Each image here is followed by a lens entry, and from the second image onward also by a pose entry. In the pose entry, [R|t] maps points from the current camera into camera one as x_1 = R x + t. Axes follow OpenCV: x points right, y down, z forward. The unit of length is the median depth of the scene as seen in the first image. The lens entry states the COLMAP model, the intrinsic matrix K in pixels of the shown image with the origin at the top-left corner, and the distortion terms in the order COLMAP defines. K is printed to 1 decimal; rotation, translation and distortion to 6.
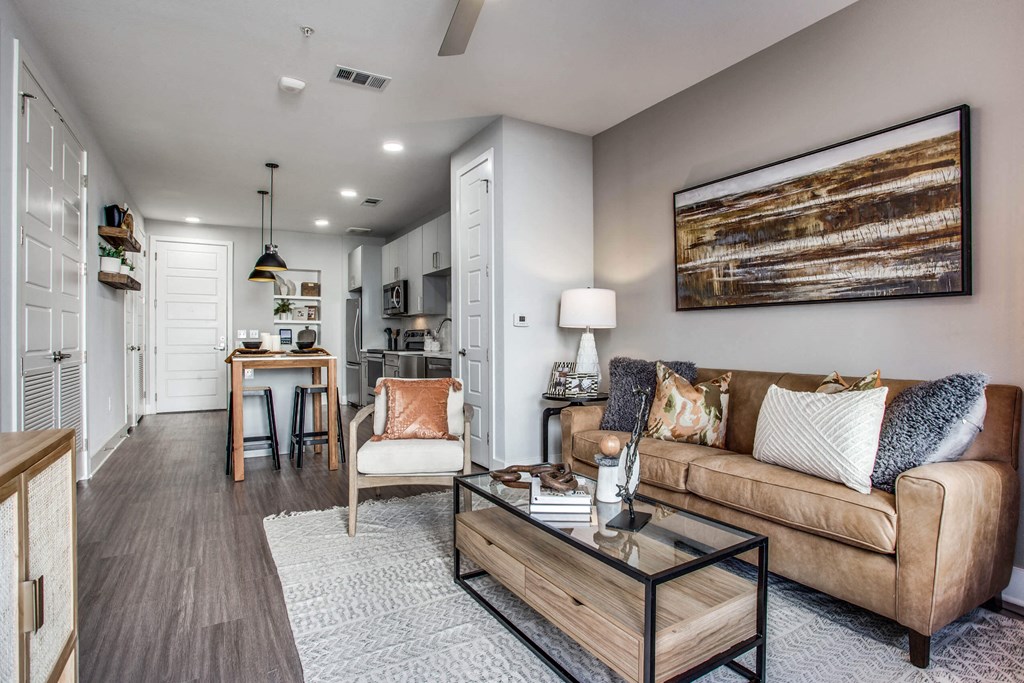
lens RADIAL K [[500.0, 0, 489.5], [0, 500.0, 338.6], [0, 0, 1]] dist [-0.018288, 0.000438]
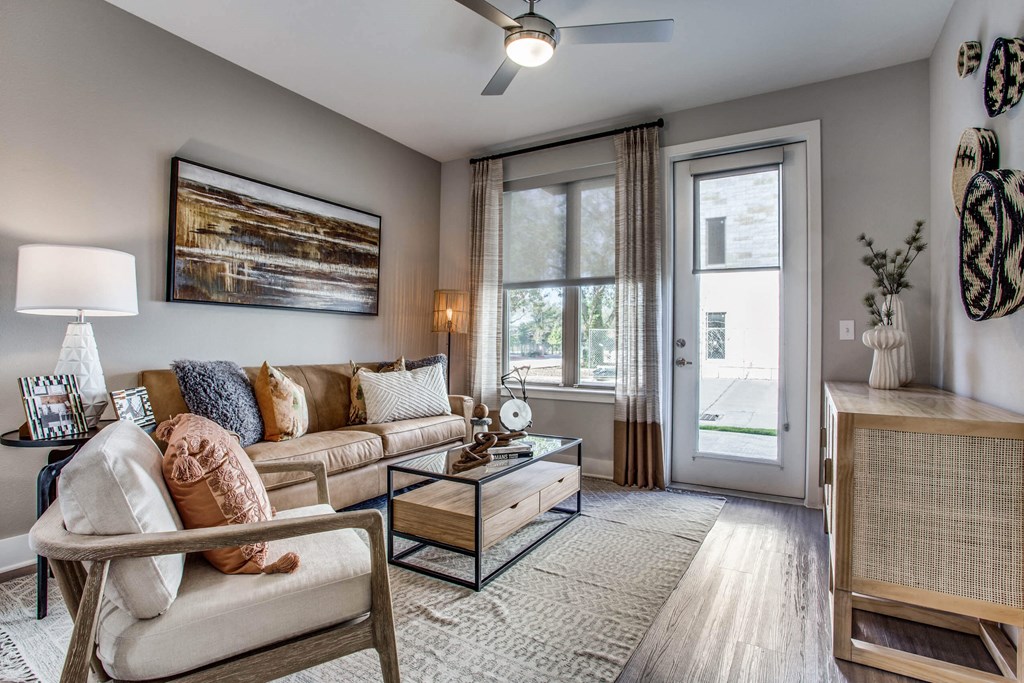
lens RADIAL K [[500.0, 0, 511.8], [0, 500.0, 339.8], [0, 0, 1]] dist [-0.018288, 0.000438]
pose [[-0.473684, 0.006711, 0.880669, -0.717473], [-0.002842, 0.999954, -0.009149, 0.015361], [-0.880690, -0.006836, -0.473643, 1.071983]]
